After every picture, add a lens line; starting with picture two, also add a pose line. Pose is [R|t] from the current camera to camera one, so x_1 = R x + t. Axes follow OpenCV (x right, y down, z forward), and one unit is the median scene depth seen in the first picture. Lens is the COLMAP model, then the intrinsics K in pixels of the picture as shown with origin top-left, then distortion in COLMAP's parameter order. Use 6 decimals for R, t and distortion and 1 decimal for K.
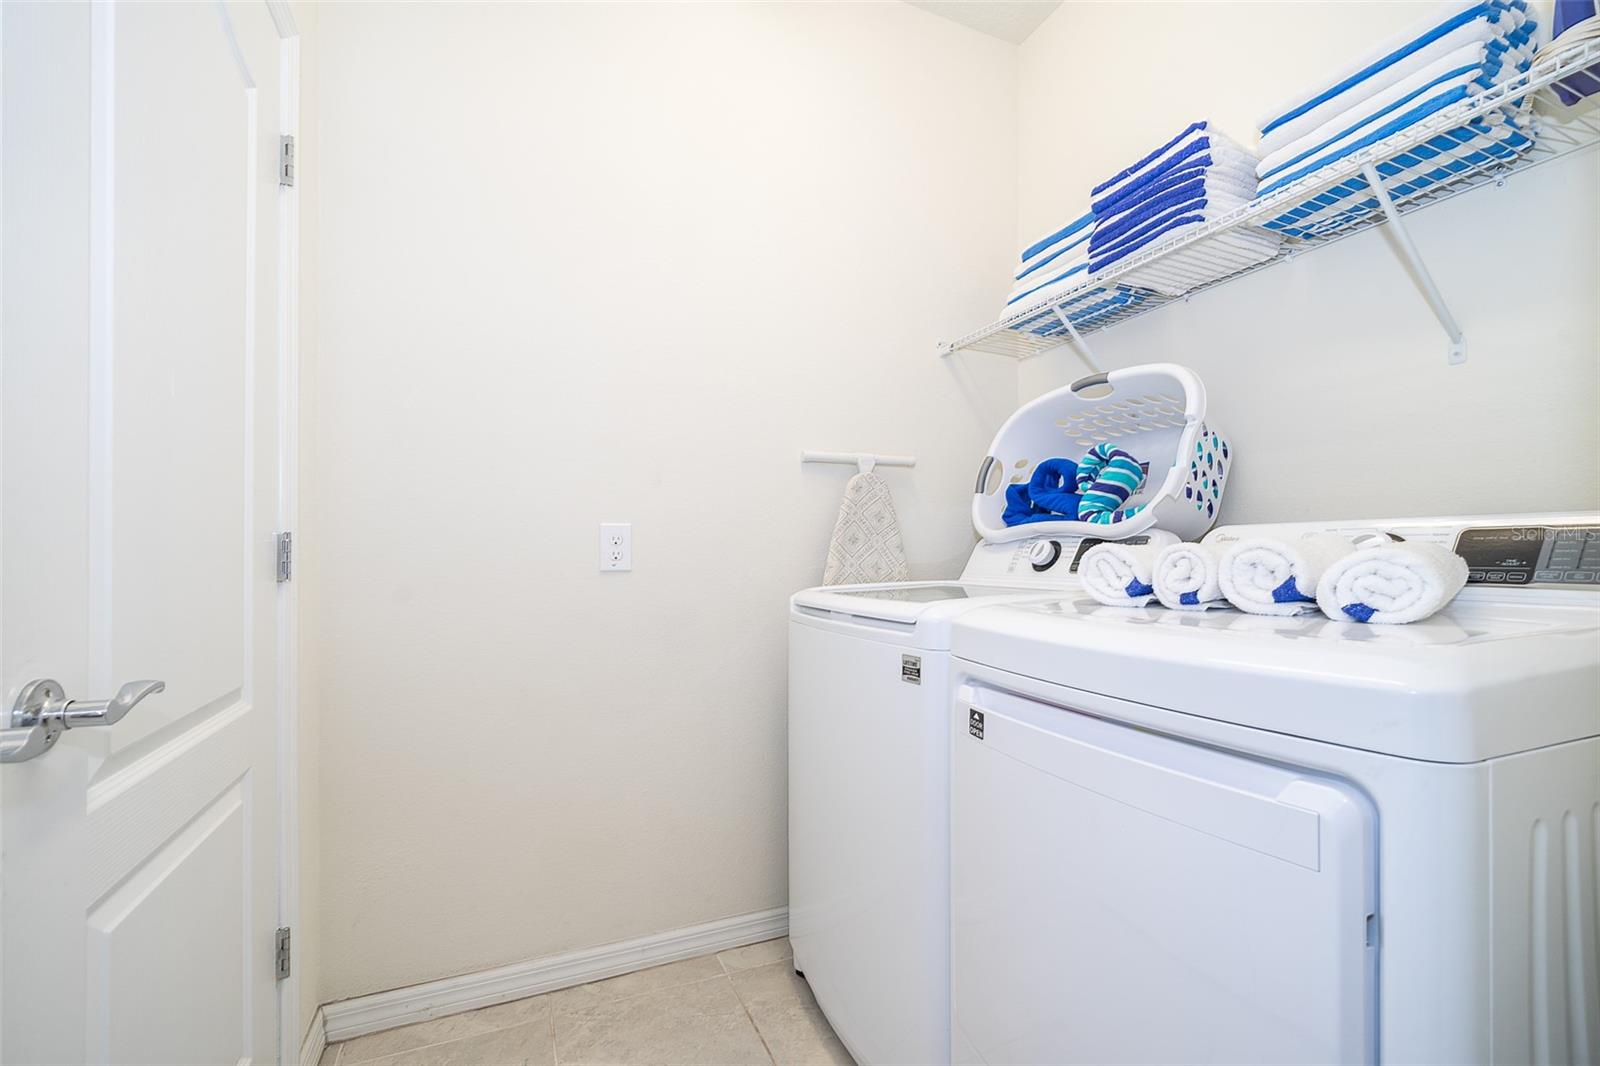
lens RADIAL K [[667.8, 0, 793.4], [0, 667.8, 536.2], [0, 0, 1]] dist [-0.002543, 0.000048]
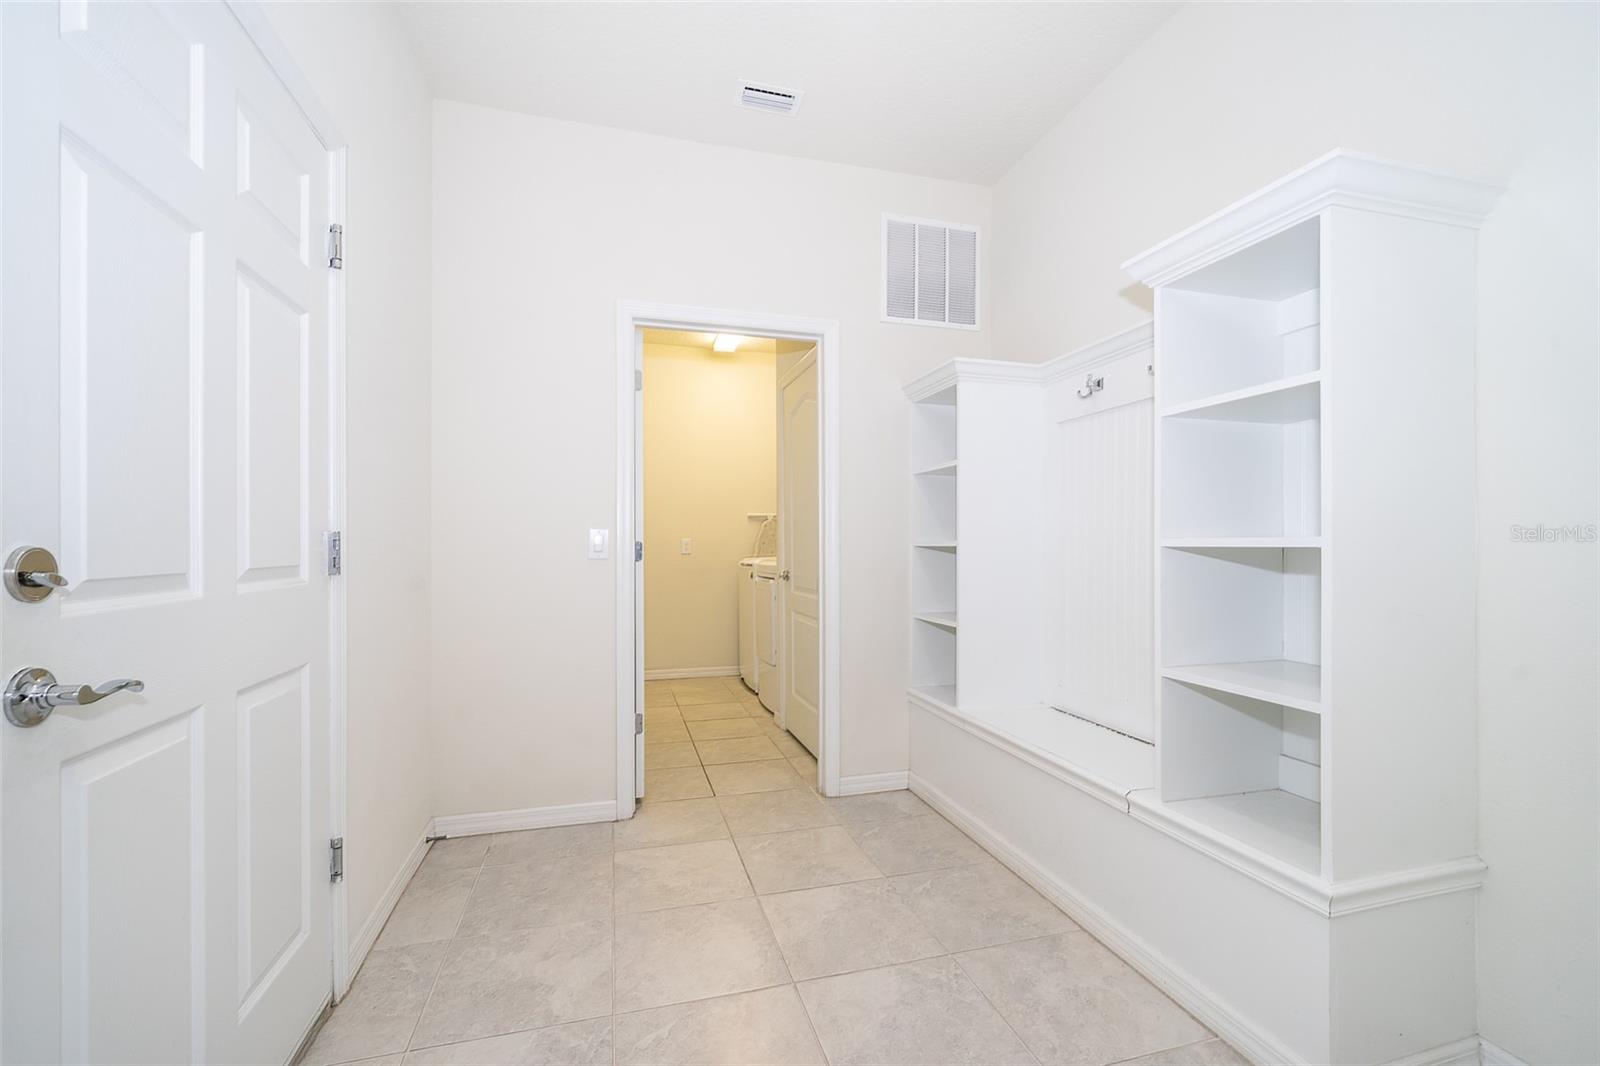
lens RADIAL K [[667.8, 0, 793.4], [0, 667.8, 536.2], [0, 0, 1]] dist [-0.002543, 0.000048]
pose [[0.992698, 0.003946, 0.120560, -0.028763], [-0.003894, 0.999992, -0.000668, -0.003806], [-0.120562, 0.000193, 0.992706, -0.409137]]
